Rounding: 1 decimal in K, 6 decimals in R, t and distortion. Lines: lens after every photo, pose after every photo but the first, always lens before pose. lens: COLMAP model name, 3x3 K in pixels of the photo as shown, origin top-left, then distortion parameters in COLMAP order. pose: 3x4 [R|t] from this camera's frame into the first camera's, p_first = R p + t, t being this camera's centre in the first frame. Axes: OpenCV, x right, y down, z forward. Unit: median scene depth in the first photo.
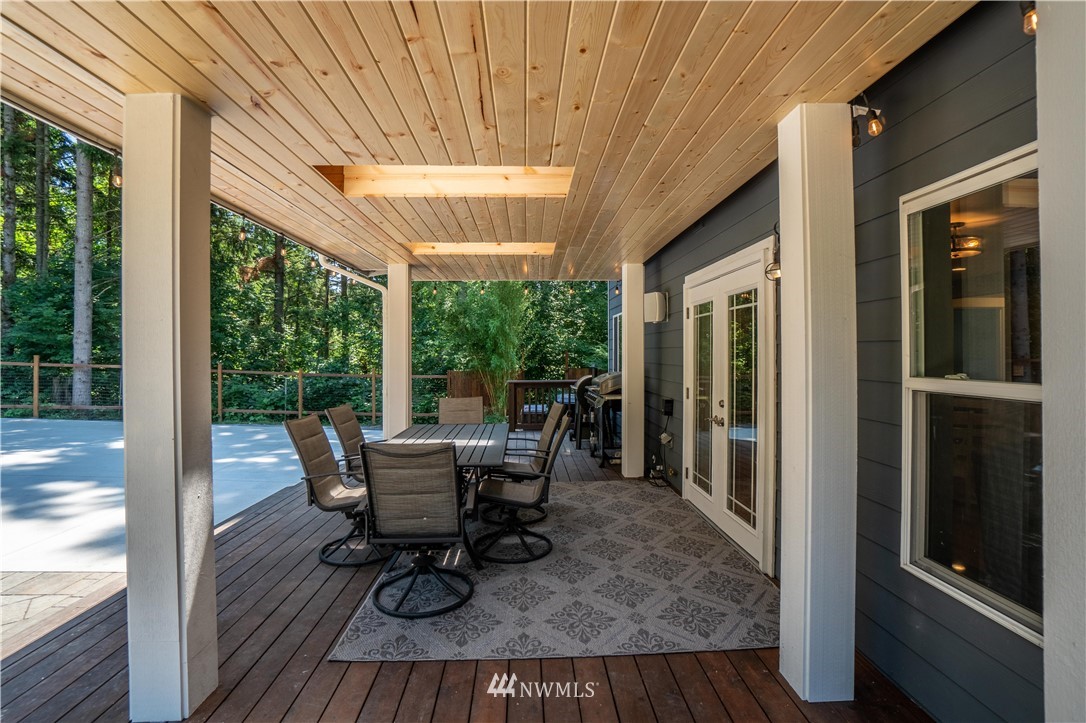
lens RADIAL K [[473.1, 0, 540.7], [0, 473.1, 354.3], [0, 0, 1]] dist [0.002519, 0.000292]
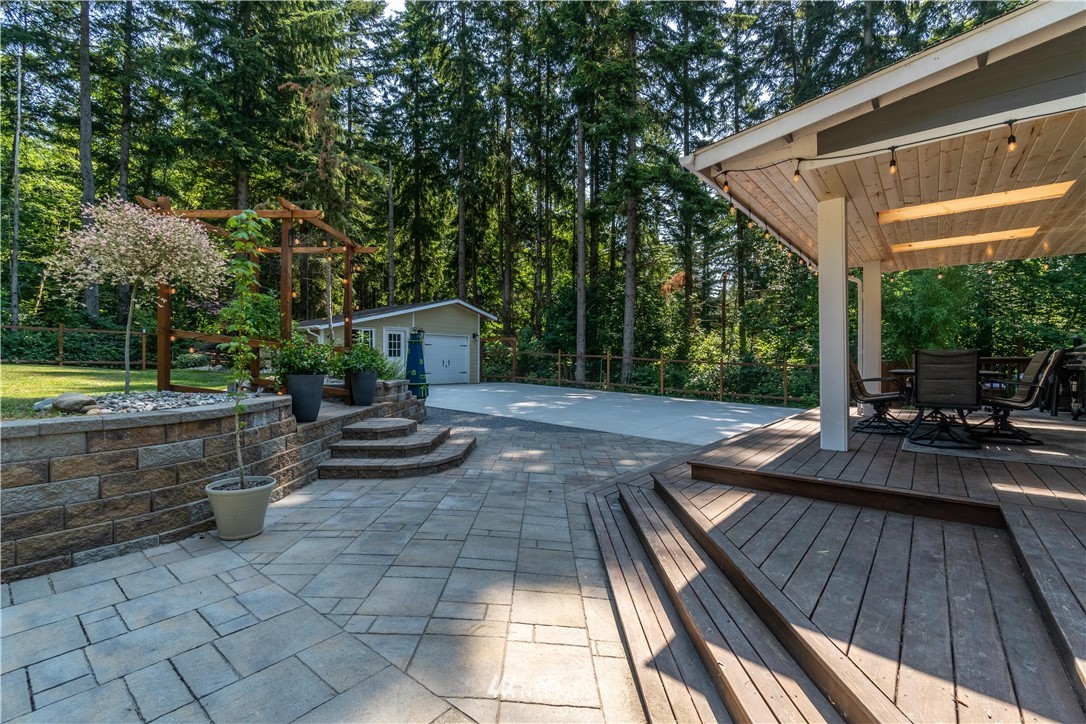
lens RADIAL K [[473.1, 0, 548.2], [0, 473.1, 359.0], [0, 0, 1]] dist [0.002519, 0.000292]
pose [[0.761532, 0.005709, -0.648102, -0.098333], [-0.011425, 0.999924, -0.004616, 0.094672], [0.648026, 0.010919, 0.761540, -0.556467]]
